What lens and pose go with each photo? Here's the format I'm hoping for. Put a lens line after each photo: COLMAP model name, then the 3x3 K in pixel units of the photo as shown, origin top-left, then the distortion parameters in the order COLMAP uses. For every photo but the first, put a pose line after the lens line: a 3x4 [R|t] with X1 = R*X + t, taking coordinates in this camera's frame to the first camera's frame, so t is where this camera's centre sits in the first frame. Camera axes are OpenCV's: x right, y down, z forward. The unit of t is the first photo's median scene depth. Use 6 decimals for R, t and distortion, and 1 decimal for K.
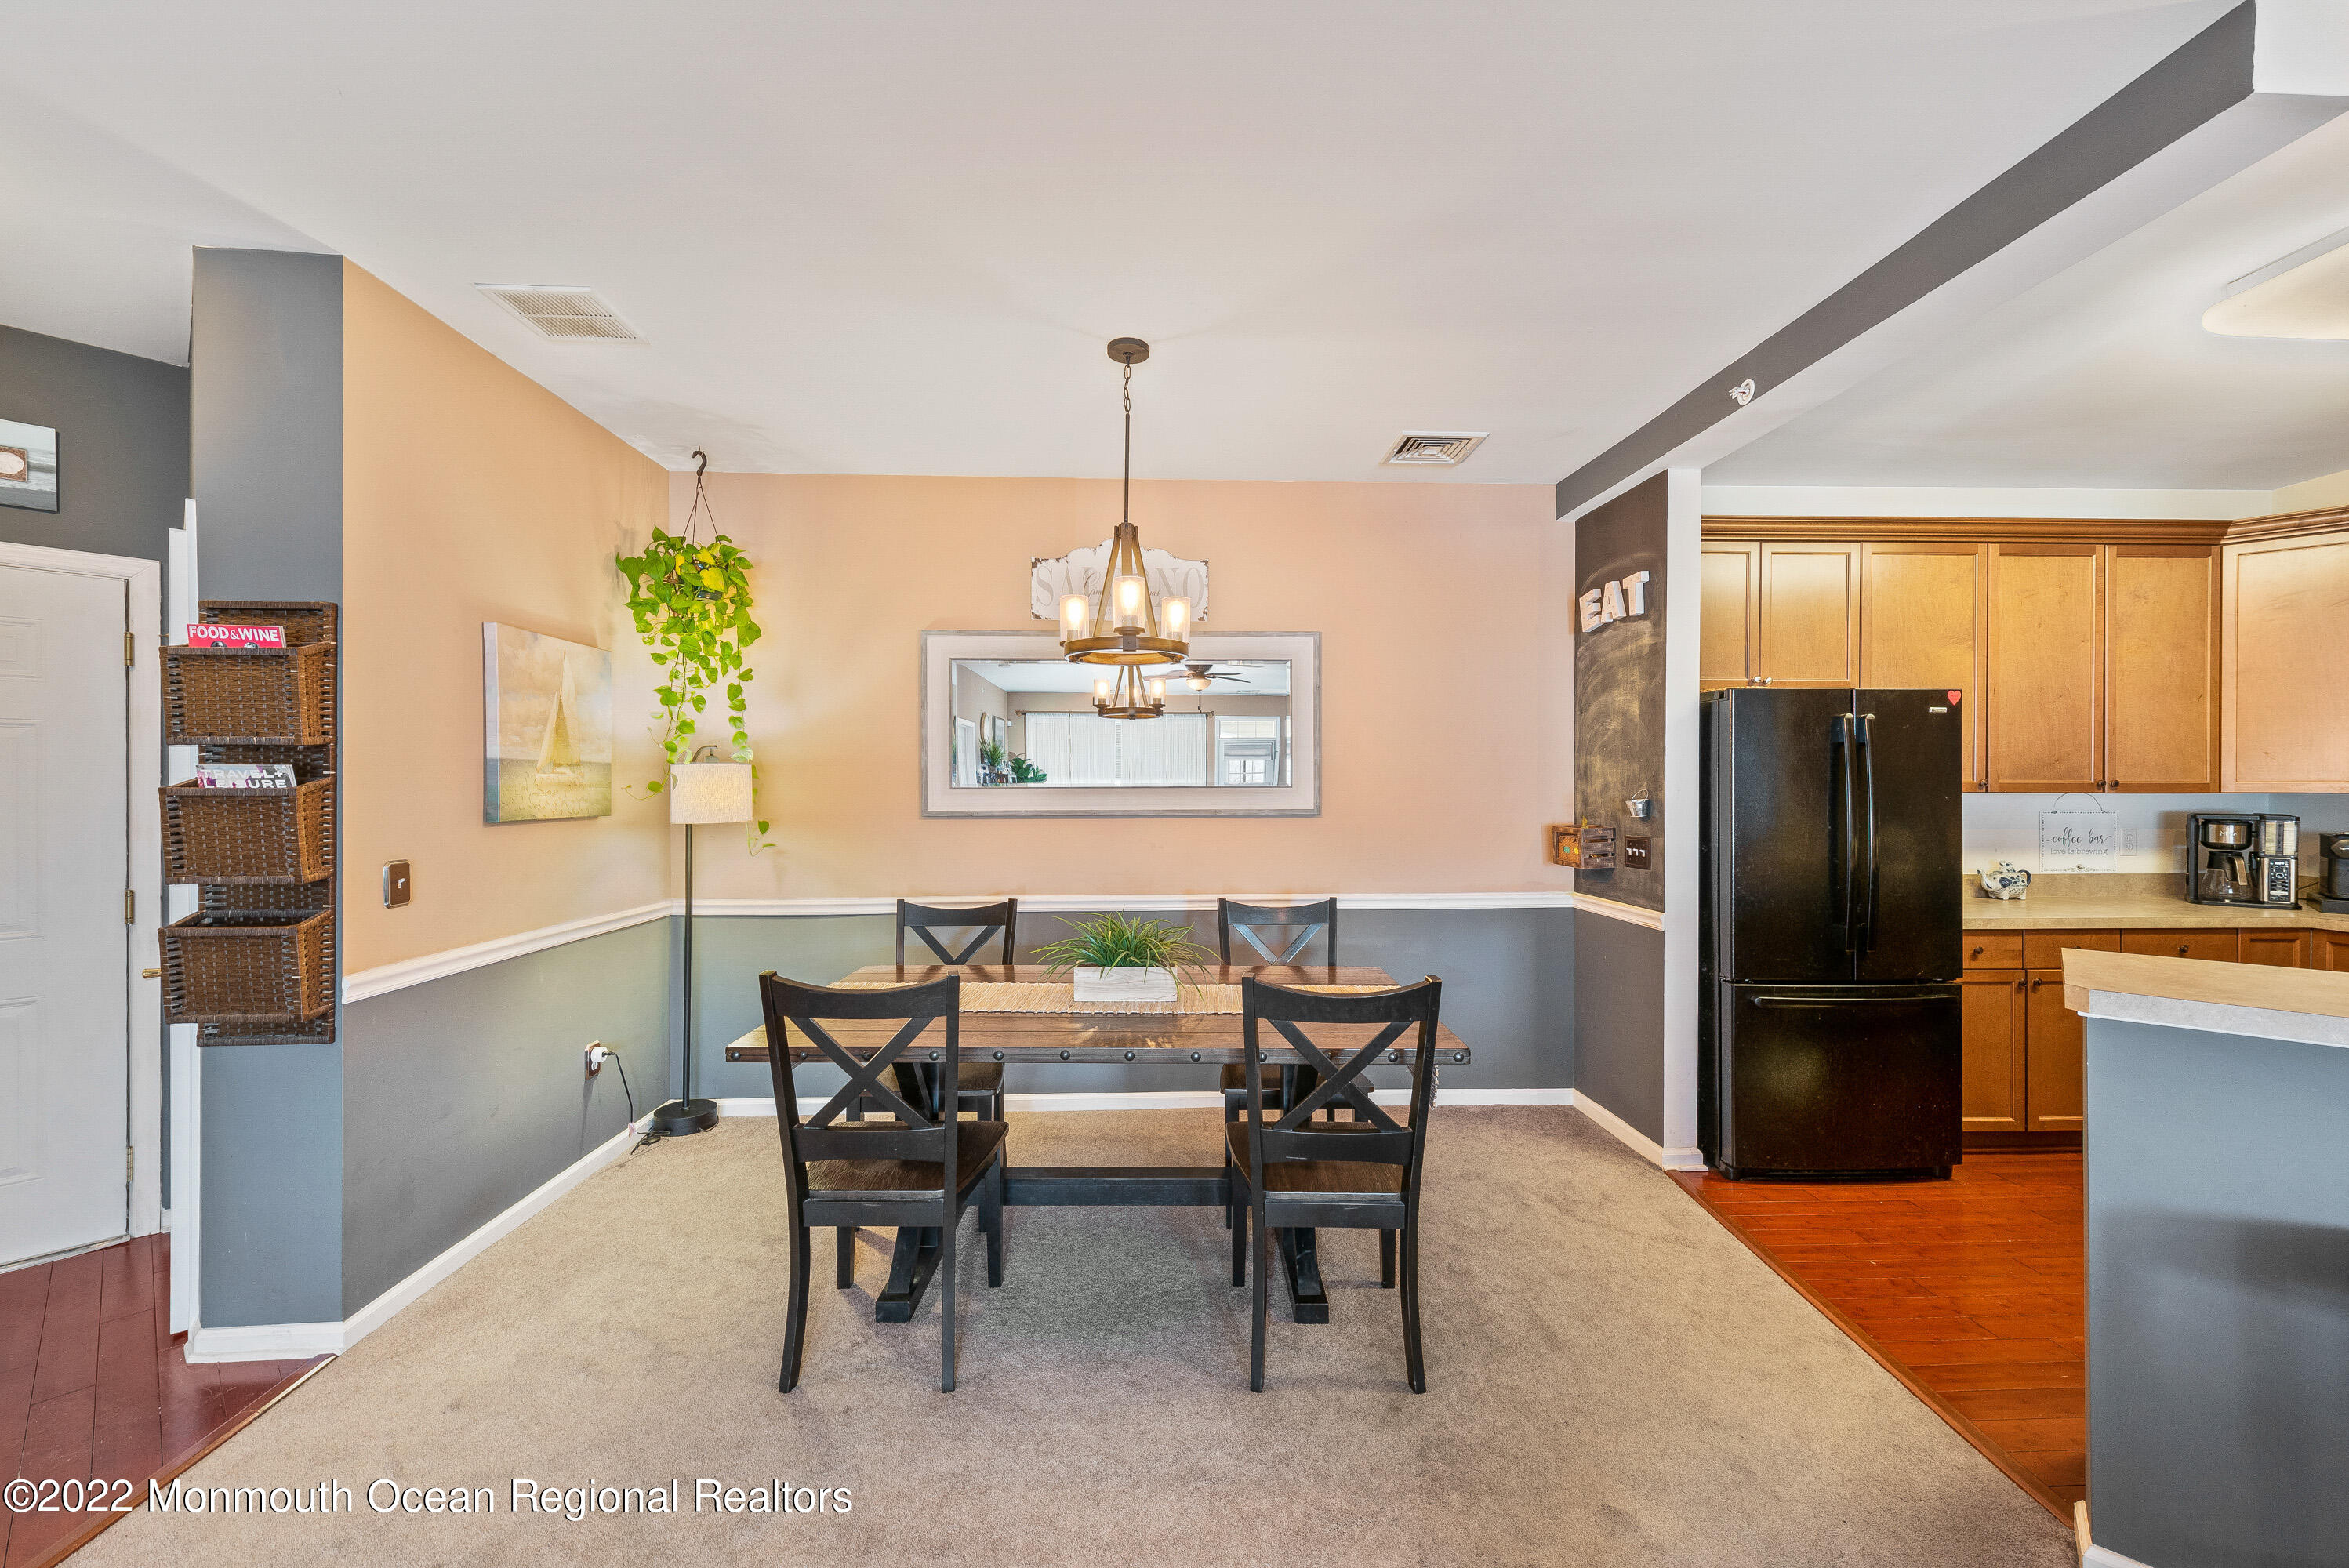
lens RADIAL K [[925.2, 0, 1177.0], [0, 925.2, 787.0], [0, 0, 1]] dist [0.015654, -0.004032]
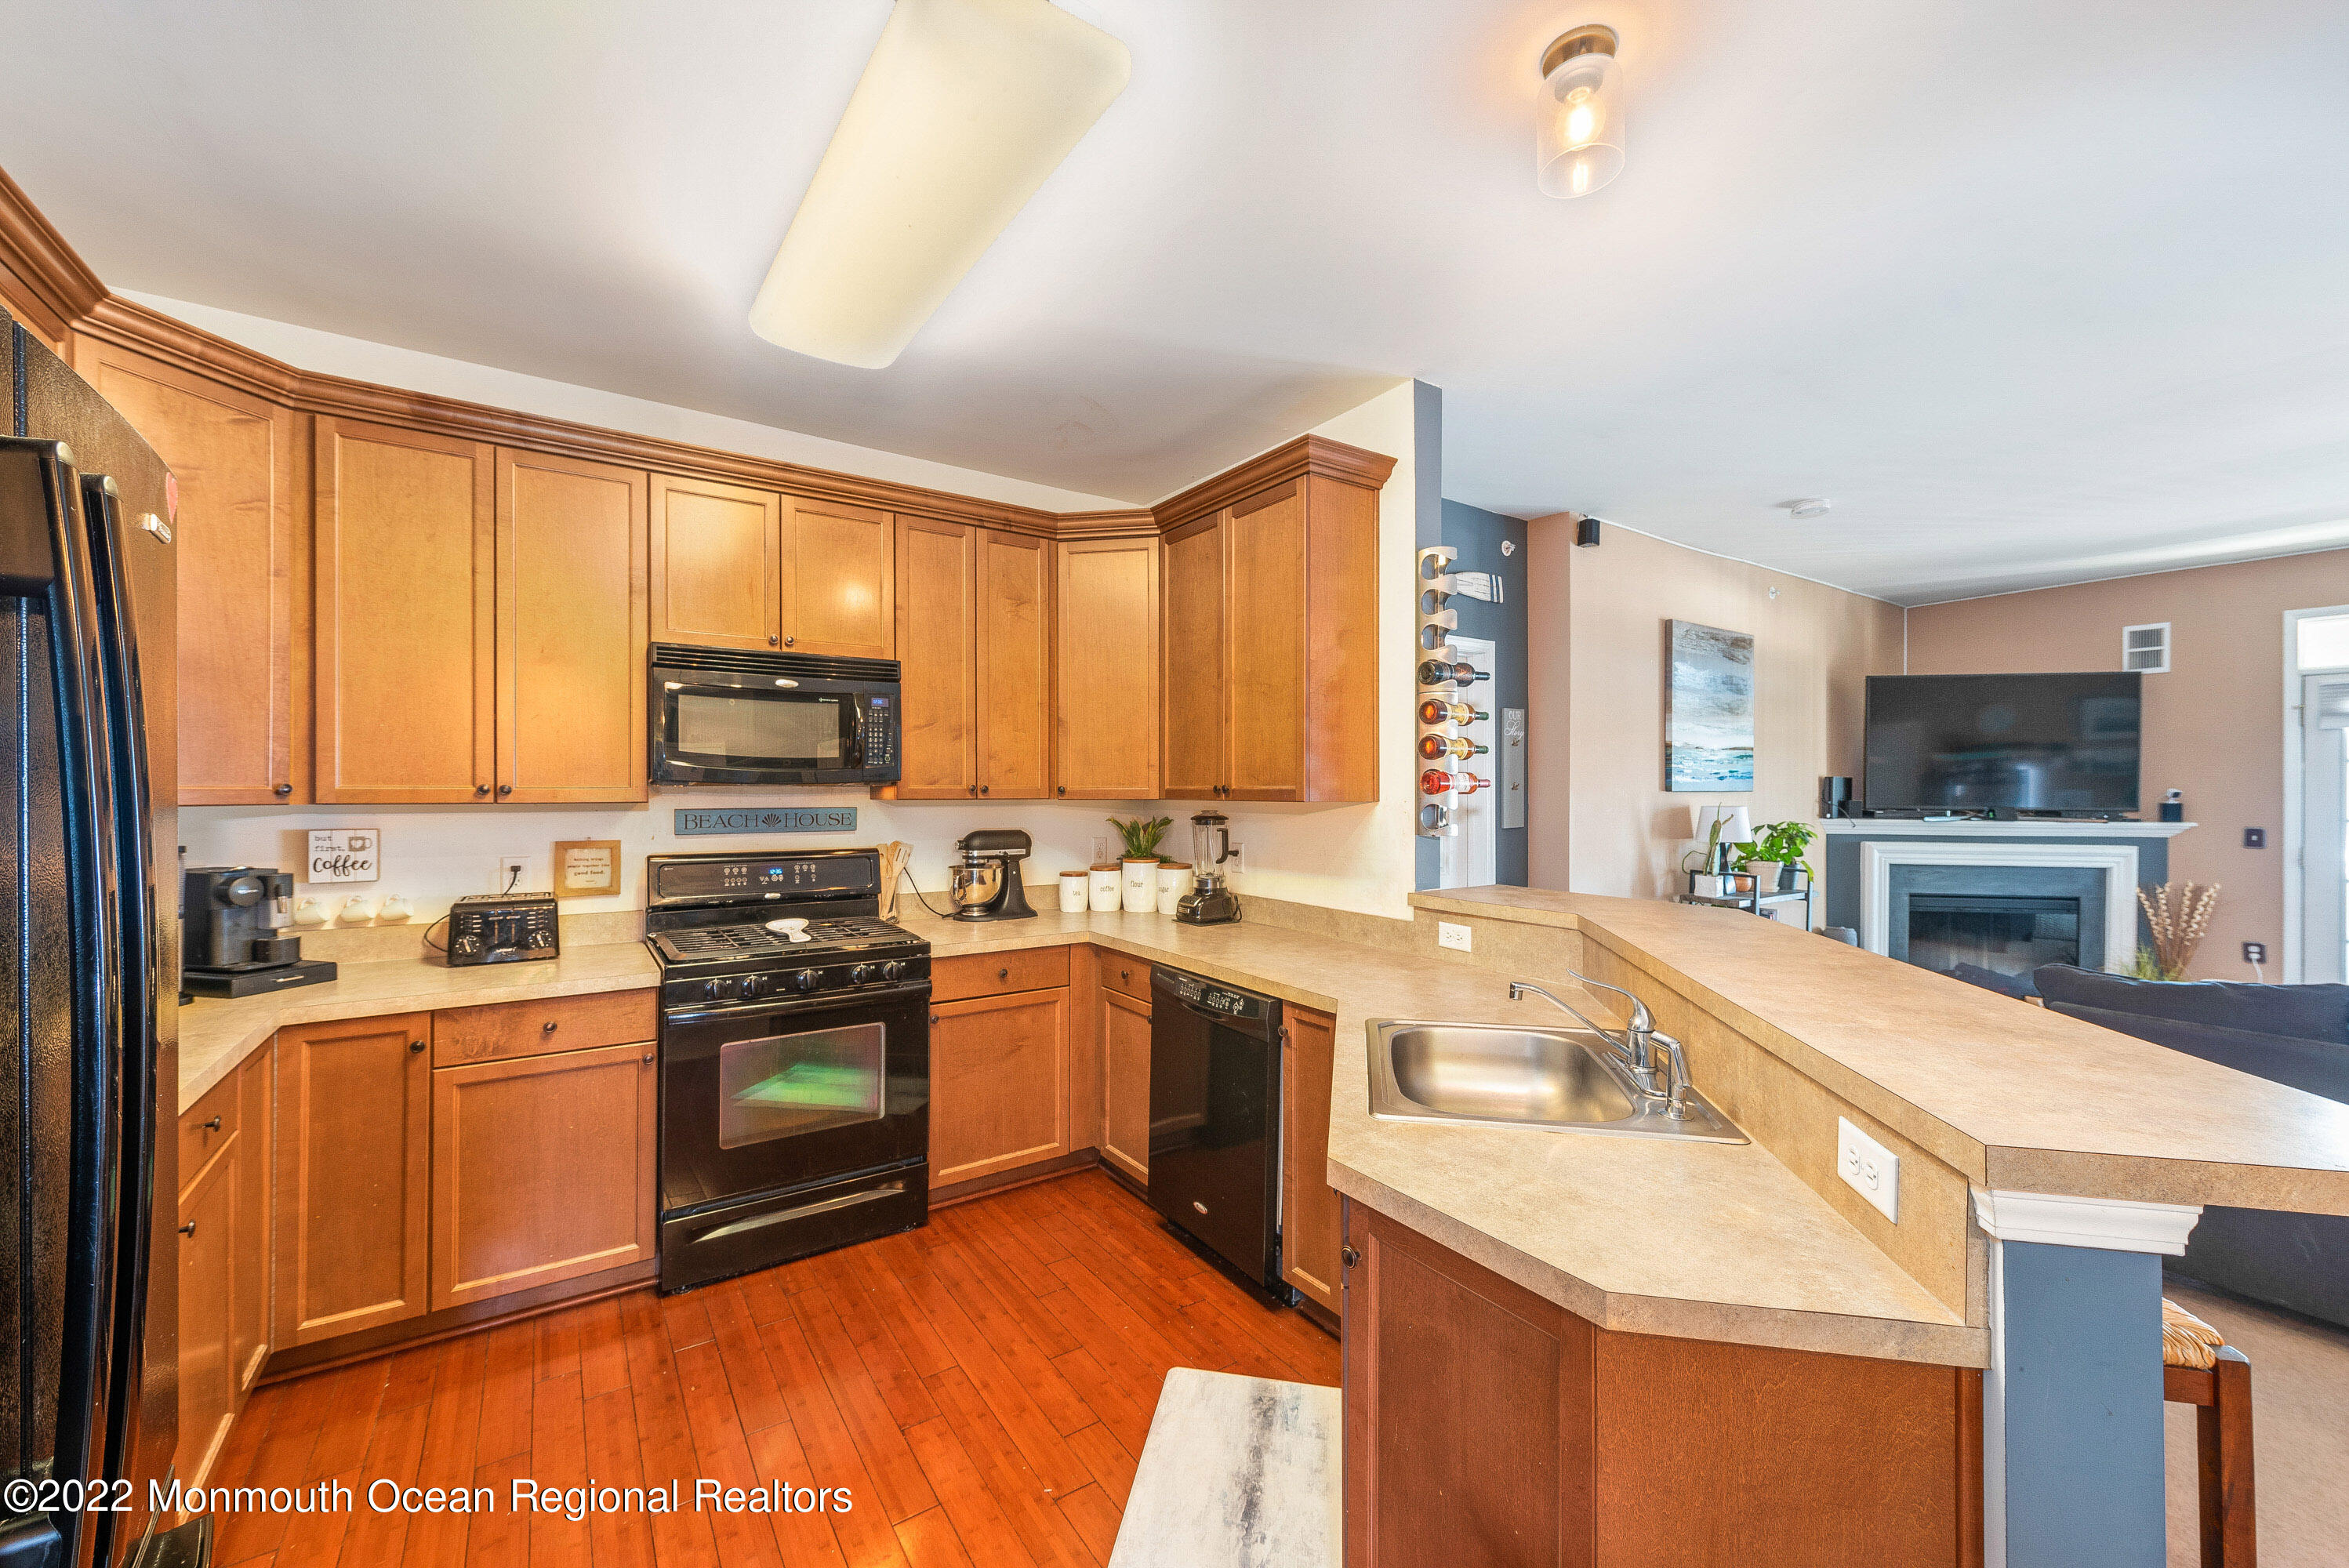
lens RADIAL K [[915.7, 0, 1174.1], [0, 915.7, 789.5], [0, 0, 1]] dist [0.008553, -0.000819]
pose [[-0.527603, -0.001834, 0.849489, 0.403362], [-0.000026, 0.999998, 0.002142, -0.005770], [-0.849491, 0.001108, -0.527602, 0.849963]]
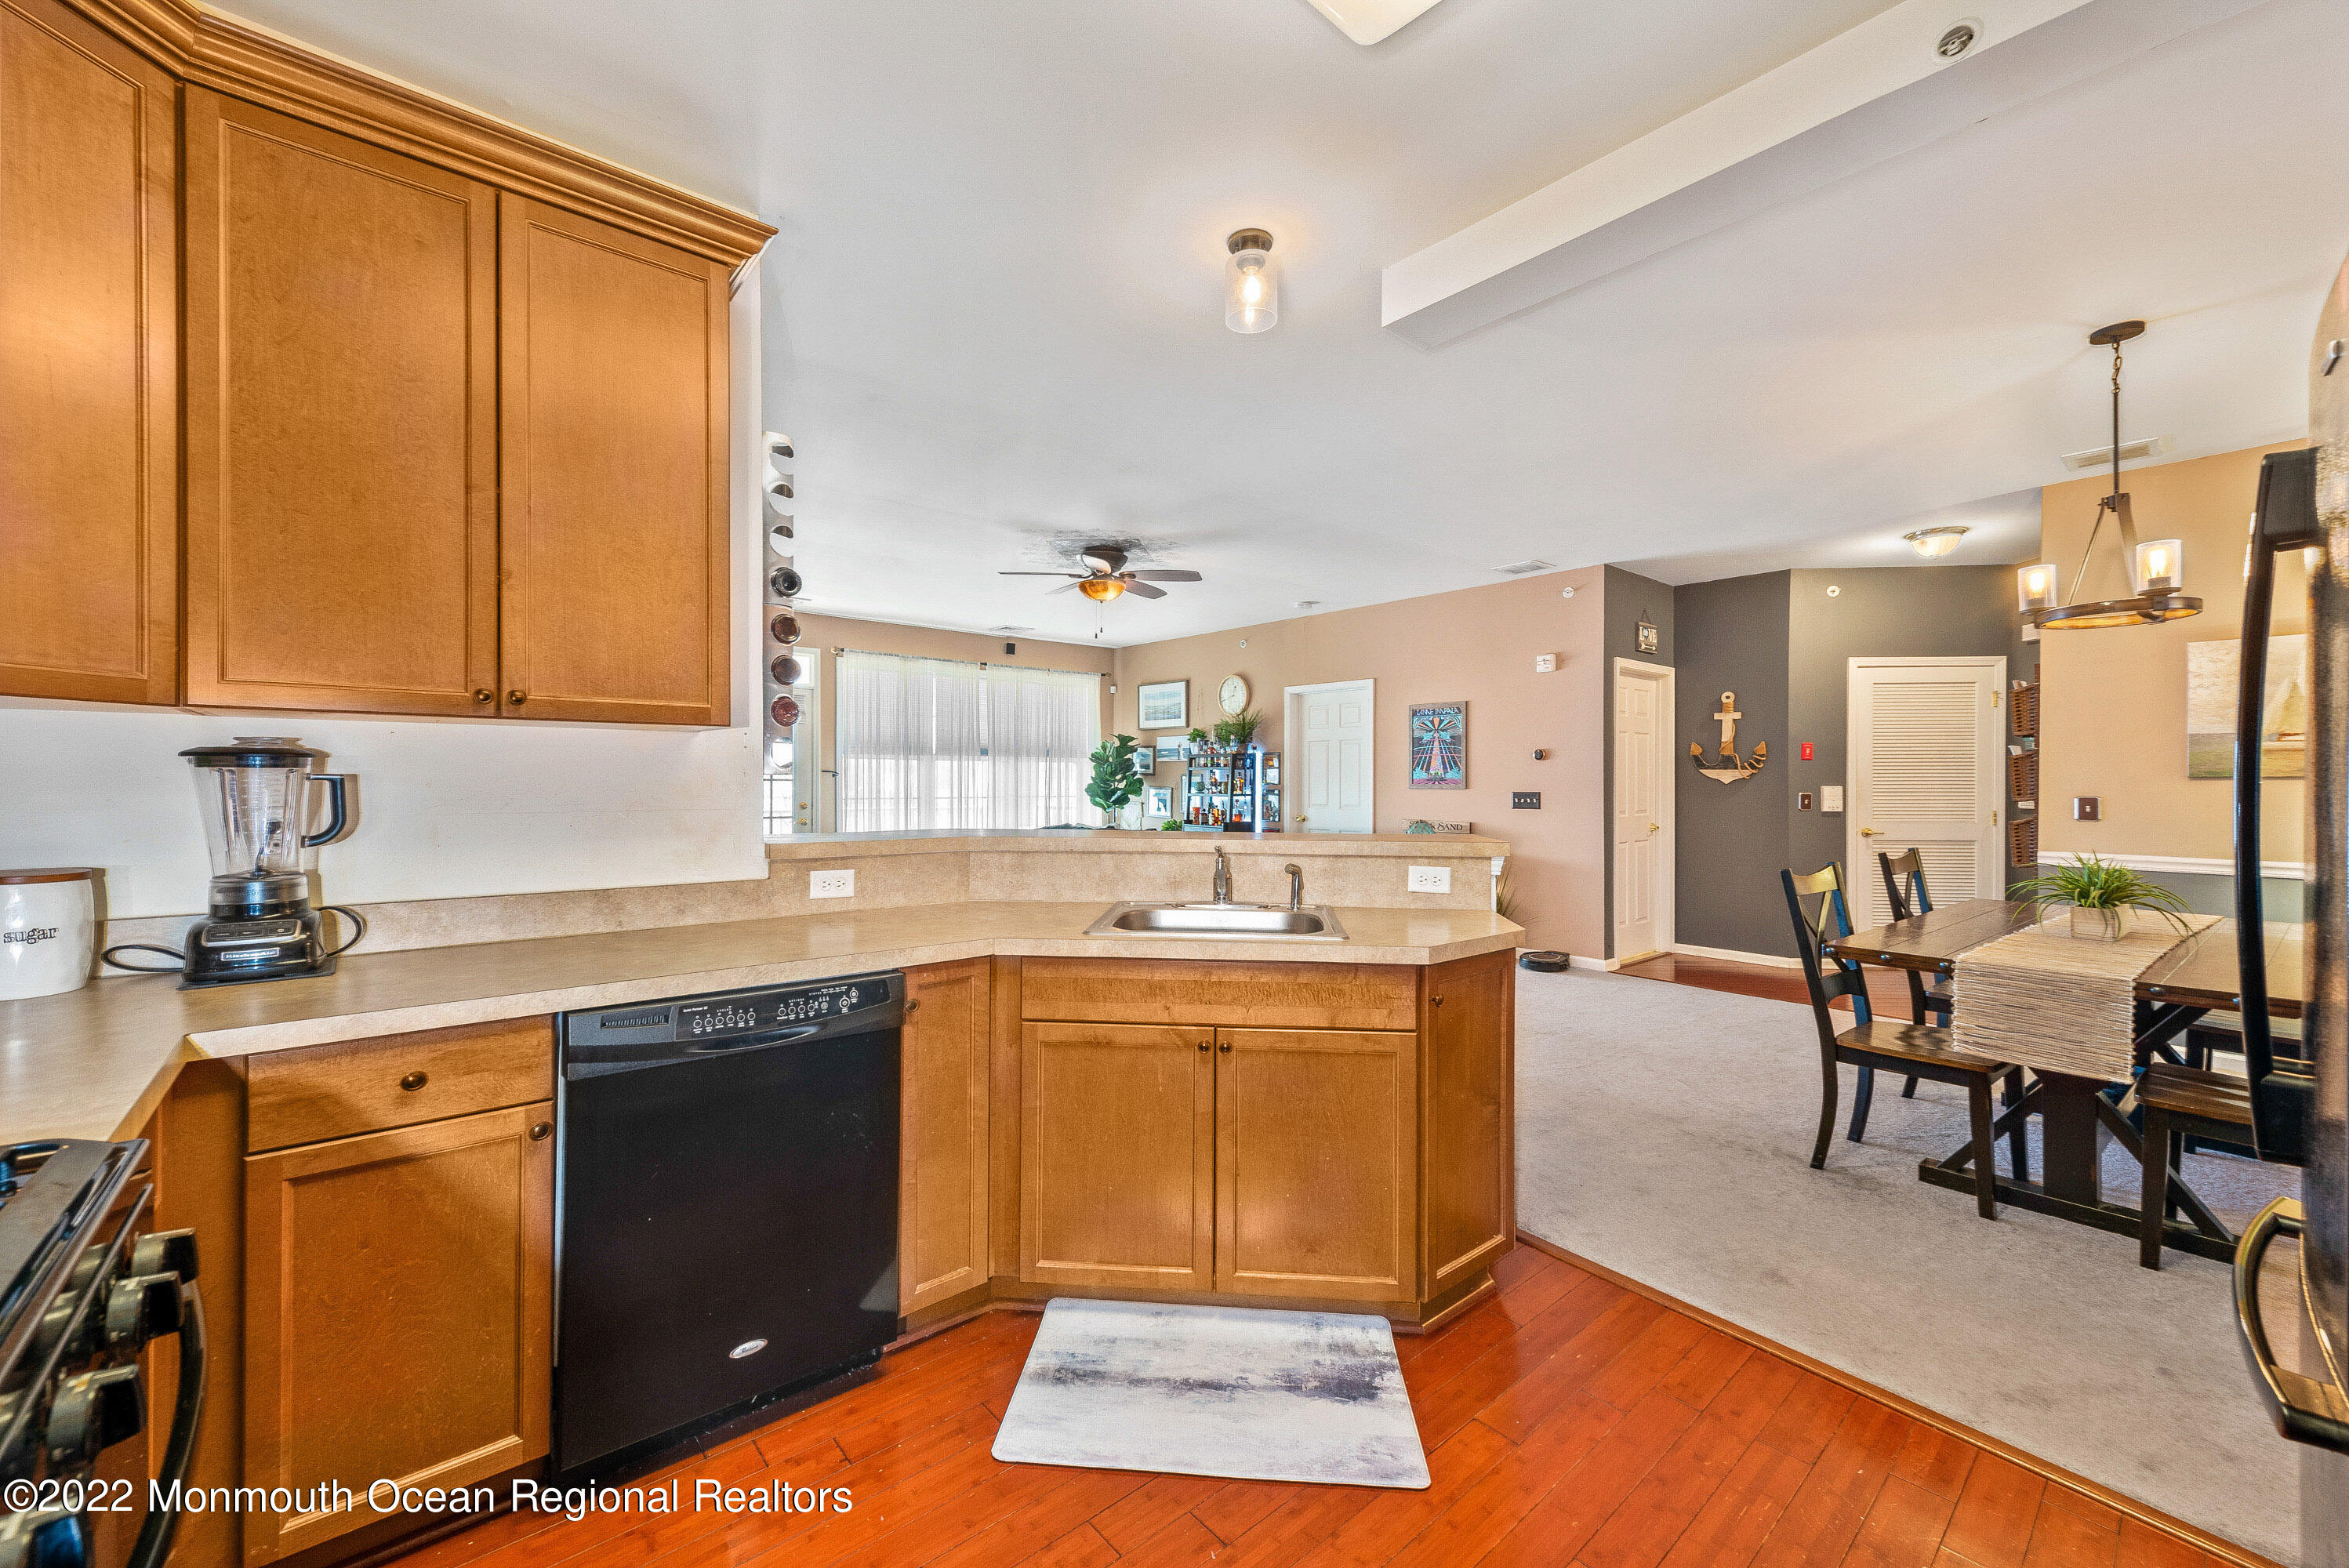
lens RADIAL K [[915.7, 0, 1177.0], [0, 915.7, 785.7], [0, 0, 1]] dist [0.008553, -0.000819]
pose [[-0.788347, 0.000400, -0.615230, 1.178420], [-0.004847, 0.999965, 0.006860, 0.040041], [0.615211, 0.008390, -0.788318, 0.957136]]
